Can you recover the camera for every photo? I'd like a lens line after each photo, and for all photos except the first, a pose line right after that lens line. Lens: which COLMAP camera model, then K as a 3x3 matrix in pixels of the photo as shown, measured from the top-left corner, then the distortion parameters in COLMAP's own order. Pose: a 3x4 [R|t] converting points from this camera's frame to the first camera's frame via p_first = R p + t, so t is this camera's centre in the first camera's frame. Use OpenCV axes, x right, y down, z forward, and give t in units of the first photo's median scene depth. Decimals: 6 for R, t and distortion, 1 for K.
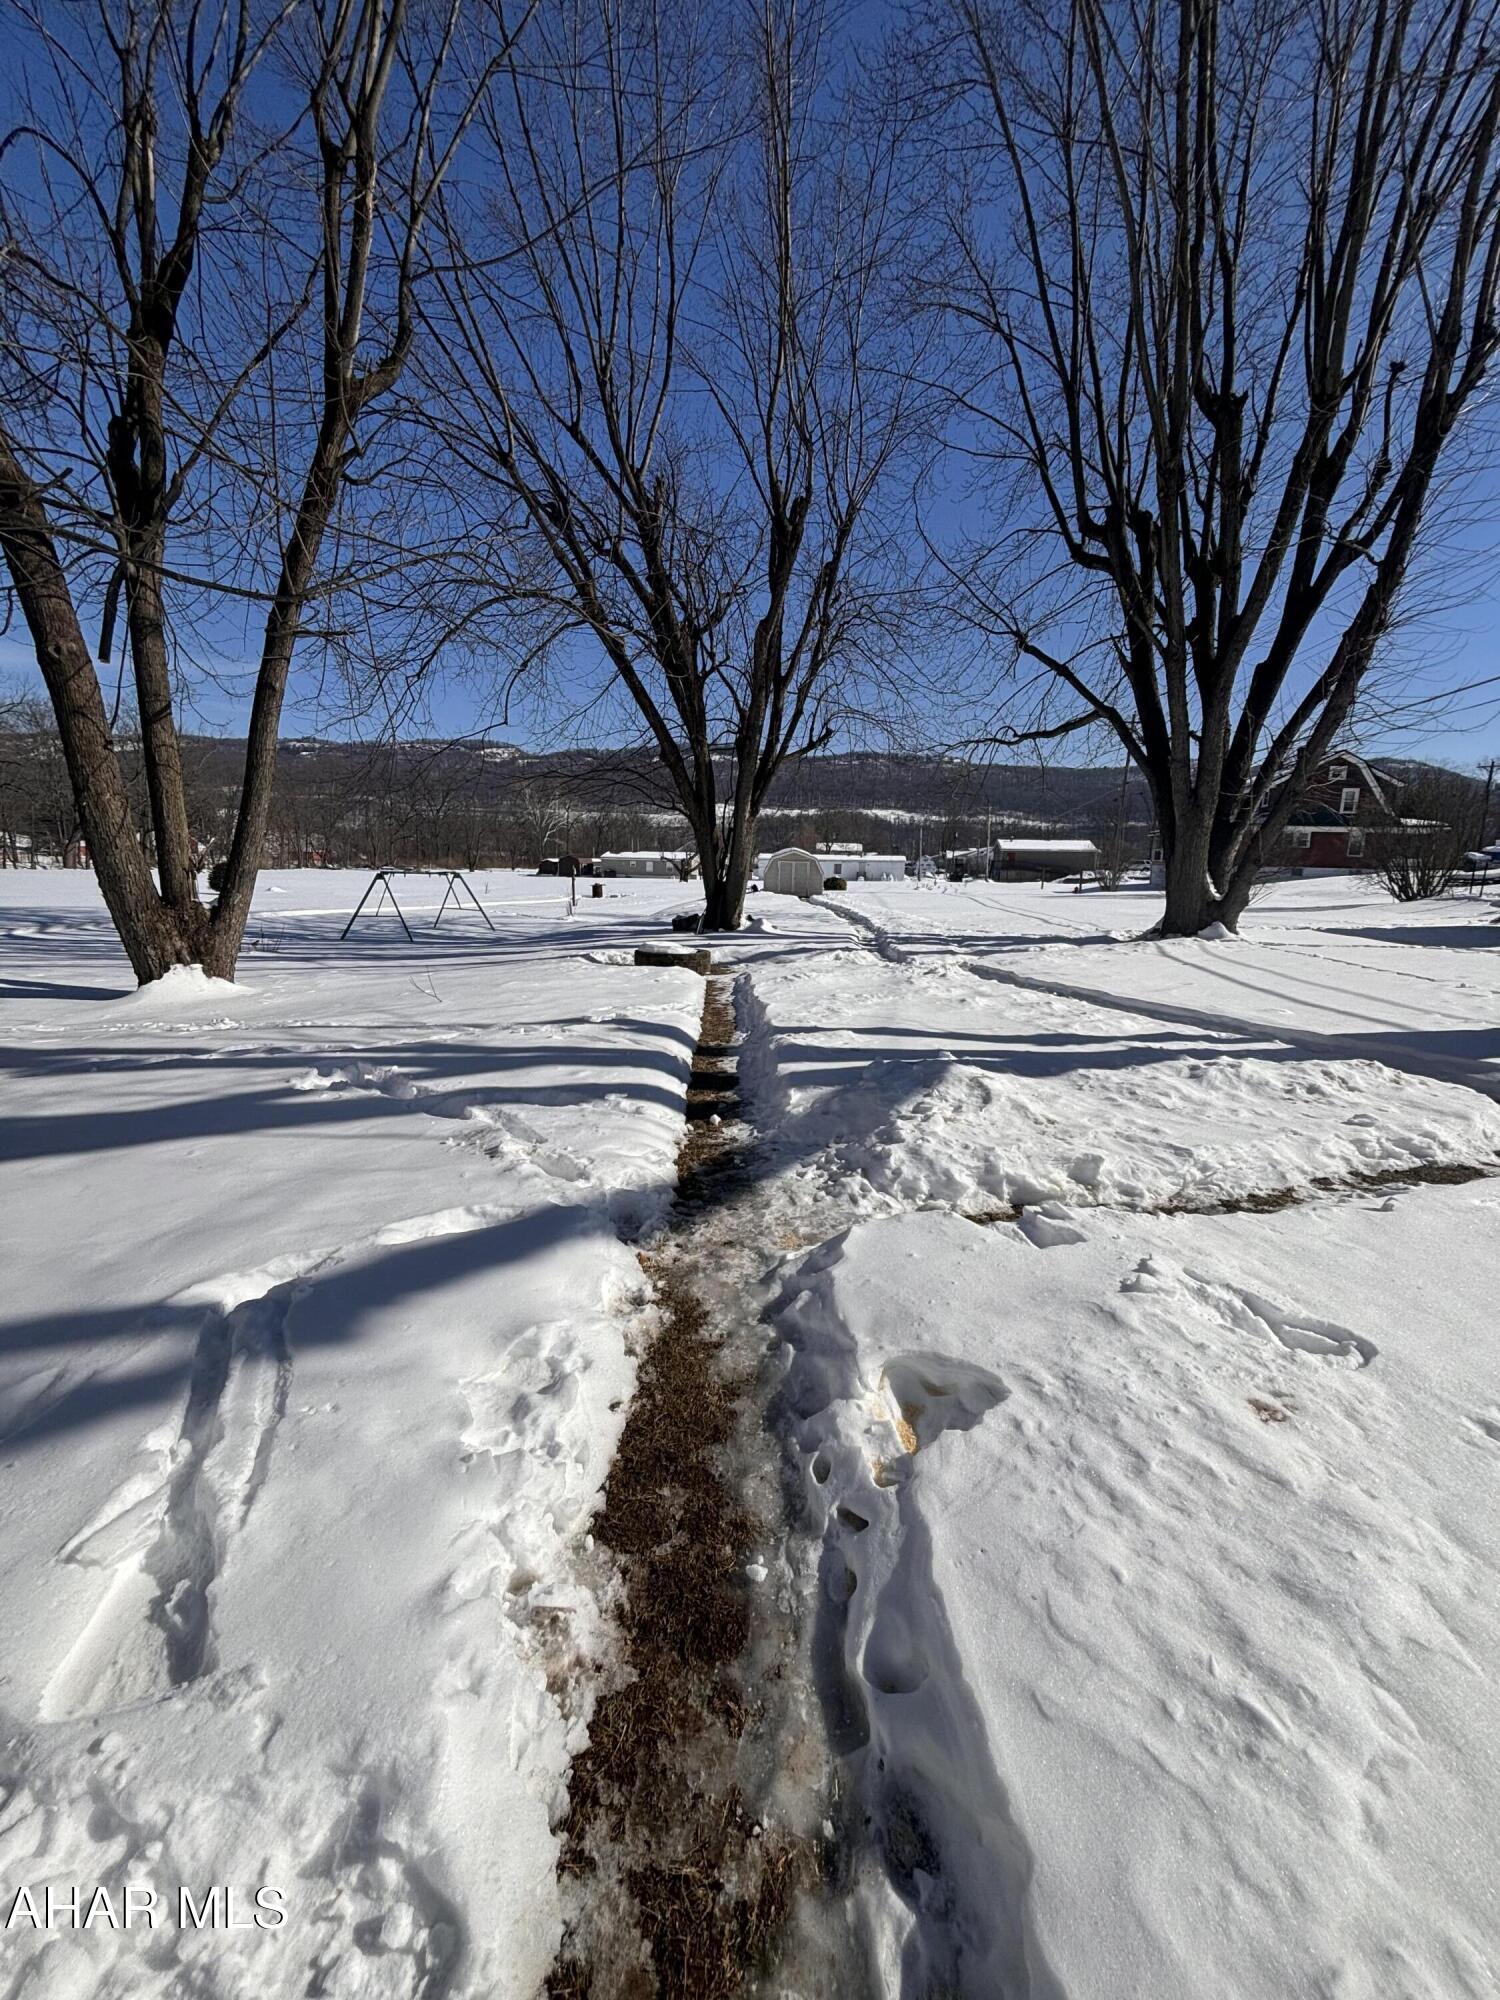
lens RADIAL K [[804.4, 0, 745.9], [0, 804.4, 1002.5], [0, 0, 1]] dist [0.008767, 0.000596]
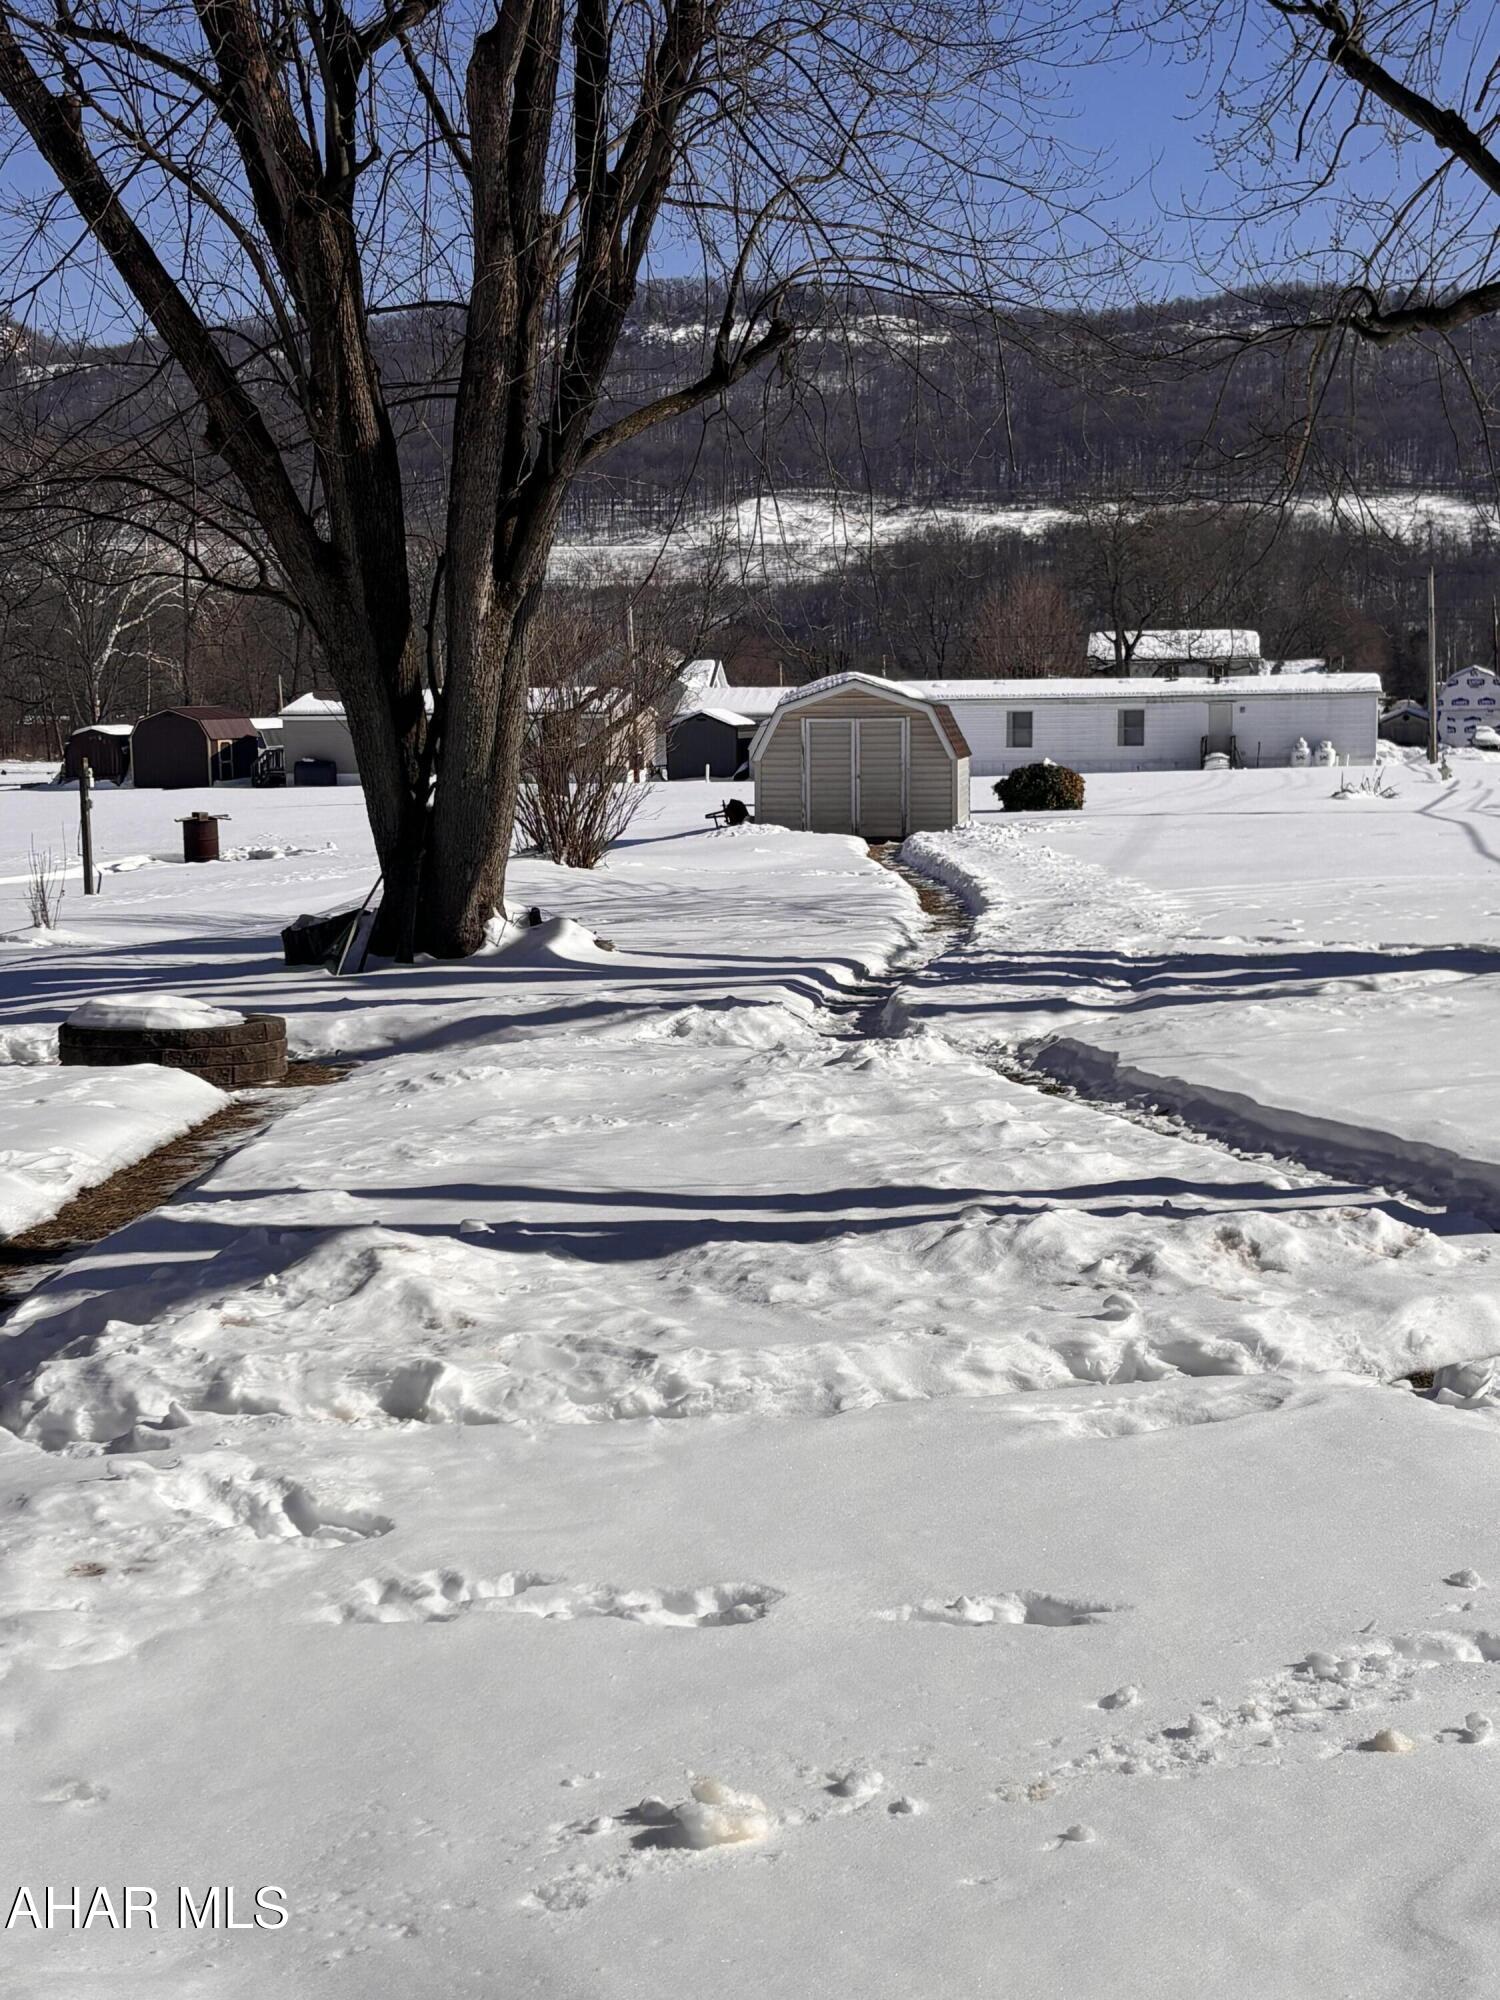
lens RADIAL K [[3018.7, 0, 751.2], [0, 3018.7, 997.9], [0, 0, 1]] dist [0.064368, 0.000000]
pose [[0.998748, -0.027635, -0.041708, 0.063029], [0.024330, 0.996674, -0.077774, 0.009692], [0.043719, 0.076662, 0.996098, -0.081939]]
